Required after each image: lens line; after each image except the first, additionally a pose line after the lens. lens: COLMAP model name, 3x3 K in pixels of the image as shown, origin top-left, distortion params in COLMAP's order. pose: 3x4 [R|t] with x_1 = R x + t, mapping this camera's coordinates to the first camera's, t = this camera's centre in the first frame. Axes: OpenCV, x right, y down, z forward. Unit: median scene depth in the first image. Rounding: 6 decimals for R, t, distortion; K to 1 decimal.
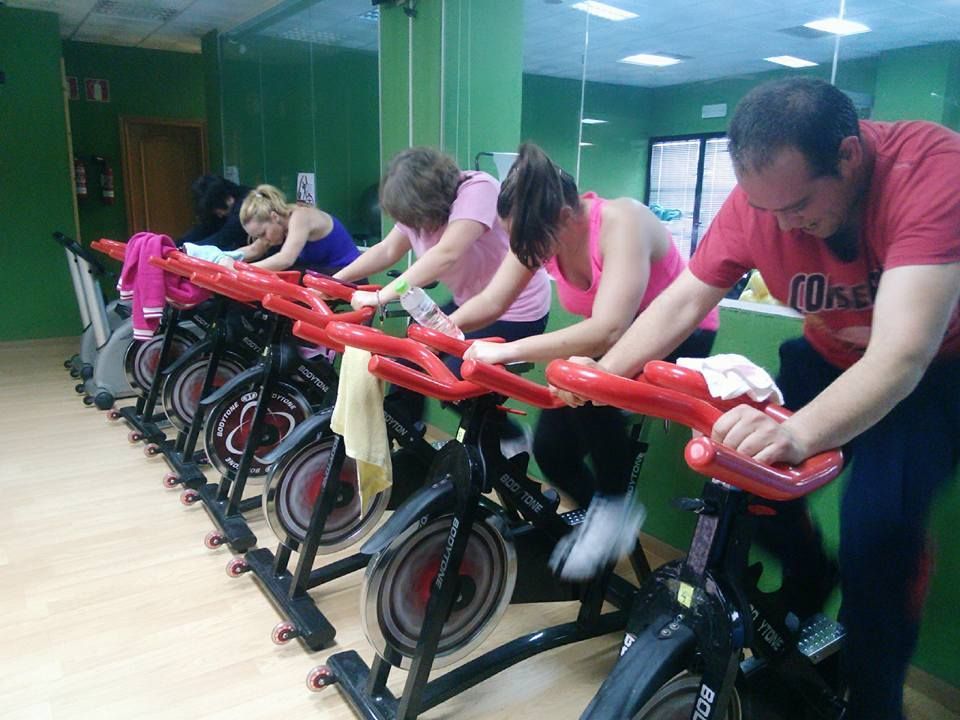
lens RADIAL K [[768.9, 0, 495.0], [0, 768.9, 359.1], [0, 0, 1]] dist [0.099432, -0.104815]
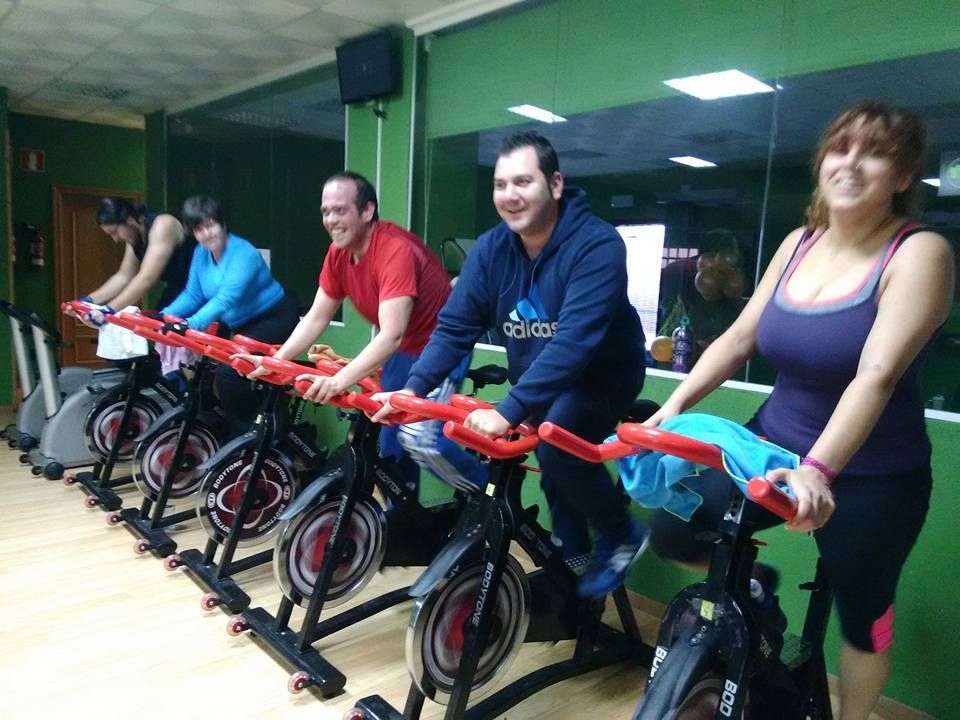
lens RADIAL K [[768.9, 0, 495.0], [0, 768.9, 359.1], [0, 0, 1]] dist [0.099432, -0.104815]
pose [[0.991103, 0.009361, 0.132767, -0.127338], [0.002510, 0.996032, -0.088966, 0.003596], [-0.133072, 0.088508, 0.987146, -0.114870]]
